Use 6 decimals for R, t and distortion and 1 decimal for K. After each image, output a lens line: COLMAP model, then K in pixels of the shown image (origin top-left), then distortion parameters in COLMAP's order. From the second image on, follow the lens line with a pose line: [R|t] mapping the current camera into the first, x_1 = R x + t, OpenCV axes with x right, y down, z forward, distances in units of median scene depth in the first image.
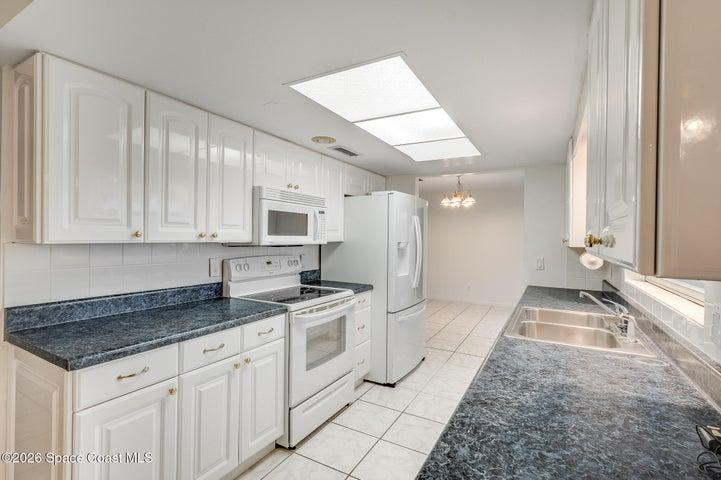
lens RADIAL K [[345.9, 0, 364.5], [0, 345.9, 238.7], [0, 0, 1]] dist [-0.000337, 0.000508]
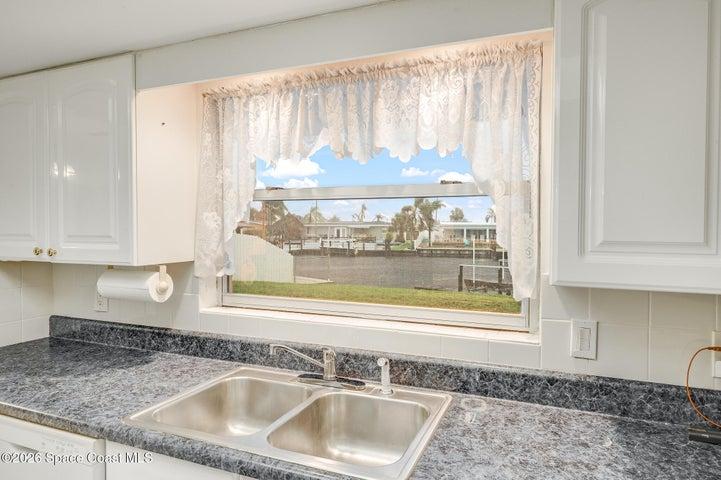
lens RADIAL K [[455.2, 0, 361.3], [0, 455.2, 239.6], [0, 0, 1]] dist [0.003123, -0.002566]
pose [[-0.109432, -0.034473, 0.993396, -0.131858], [-0.000463, 0.999400, 0.034631, -0.046721], [-0.993994, 0.003329, -0.109383, 0.864004]]
